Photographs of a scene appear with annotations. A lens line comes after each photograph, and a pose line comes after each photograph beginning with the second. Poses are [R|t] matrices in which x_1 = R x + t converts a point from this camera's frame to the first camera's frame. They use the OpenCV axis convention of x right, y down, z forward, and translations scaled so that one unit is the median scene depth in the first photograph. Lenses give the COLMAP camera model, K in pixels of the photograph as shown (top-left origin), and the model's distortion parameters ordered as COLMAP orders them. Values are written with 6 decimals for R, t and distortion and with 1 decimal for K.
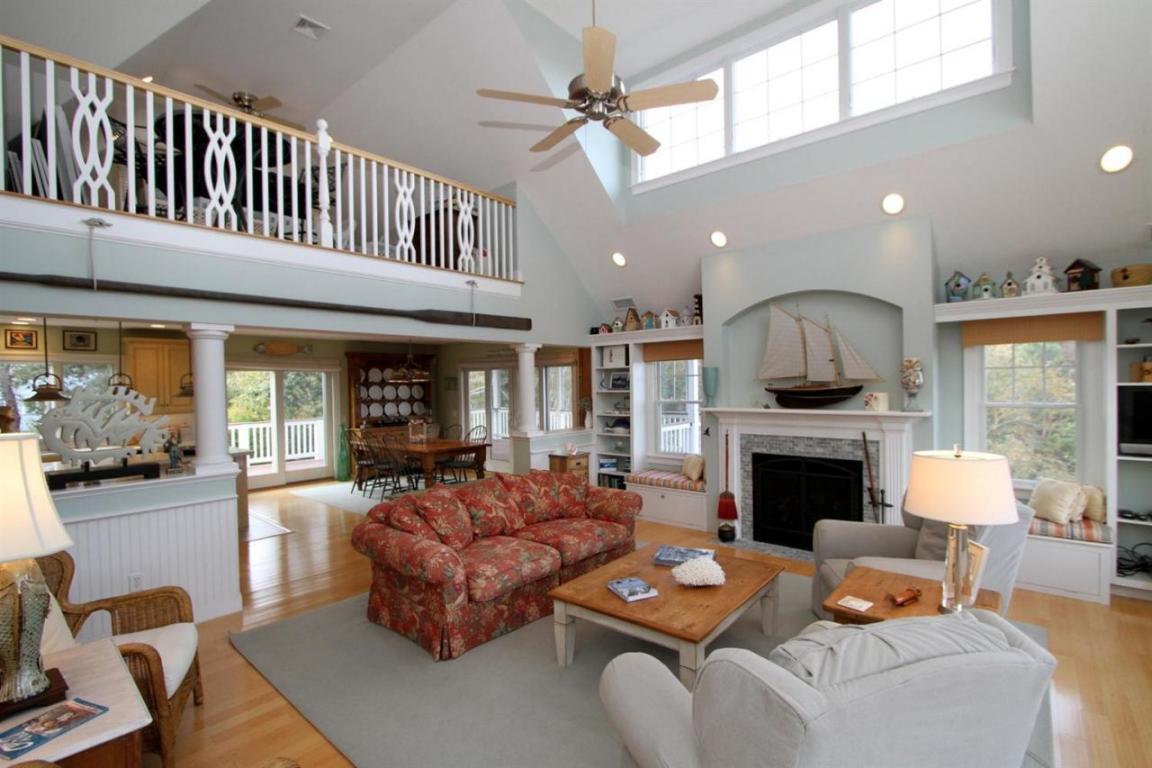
lens RADIAL K [[558.5, 0, 589.8], [0, 558.5, 404.2], [0, 0, 1]] dist [0.001269, -0.000005]
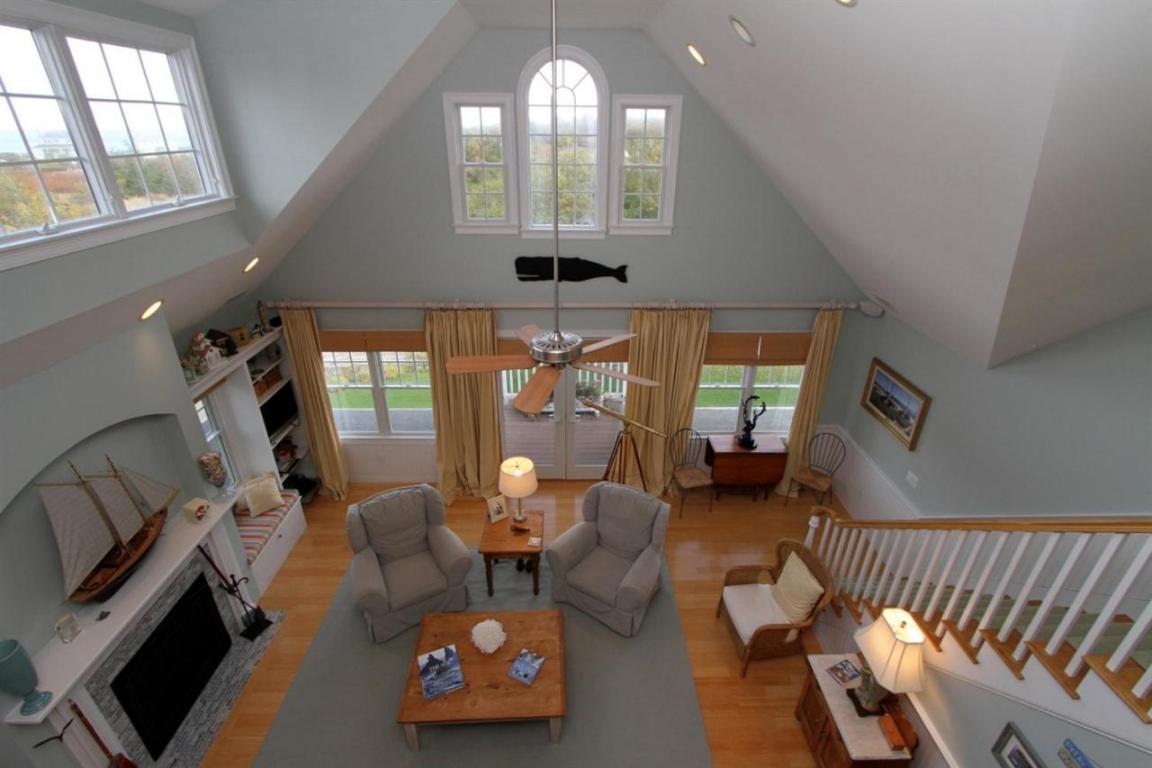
lens RADIAL K [[525.2, 0, 576.0], [0, 525.2, 384.0], [0, 0, 1]] dist [-0.000485, -0.000095]
pose [[-0.632256, -0.321334, 0.704980, -0.408317], [0.040009, 0.895178, 0.443909, -0.521066], [-0.773725, 0.308869, -0.553126, 0.866172]]
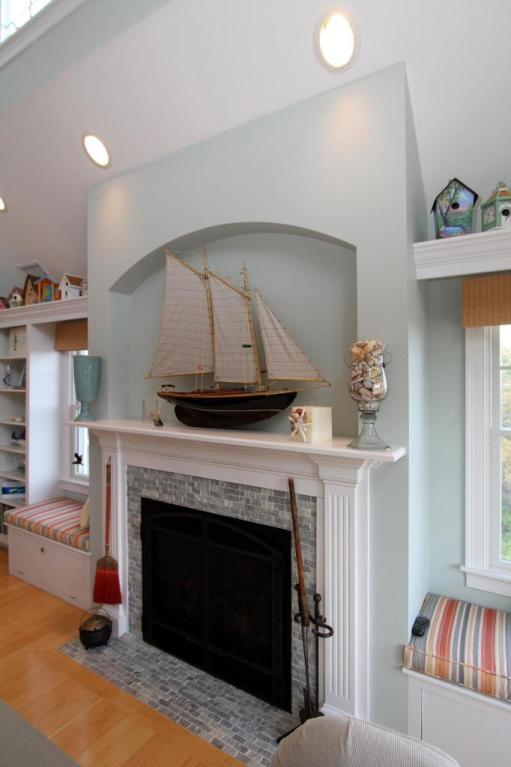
lens RADIAL K [[406.8, 0, 255.5], [0, 406.8, 383.5], [0, 0, 1]] dist [-0.005343, 0.000156]
pose [[0.993453, 0.025643, 0.111324, 0.388943], [-0.021599, 0.999068, -0.037384, -0.025127], [-0.112179, 0.034735, 0.993081, 0.580324]]
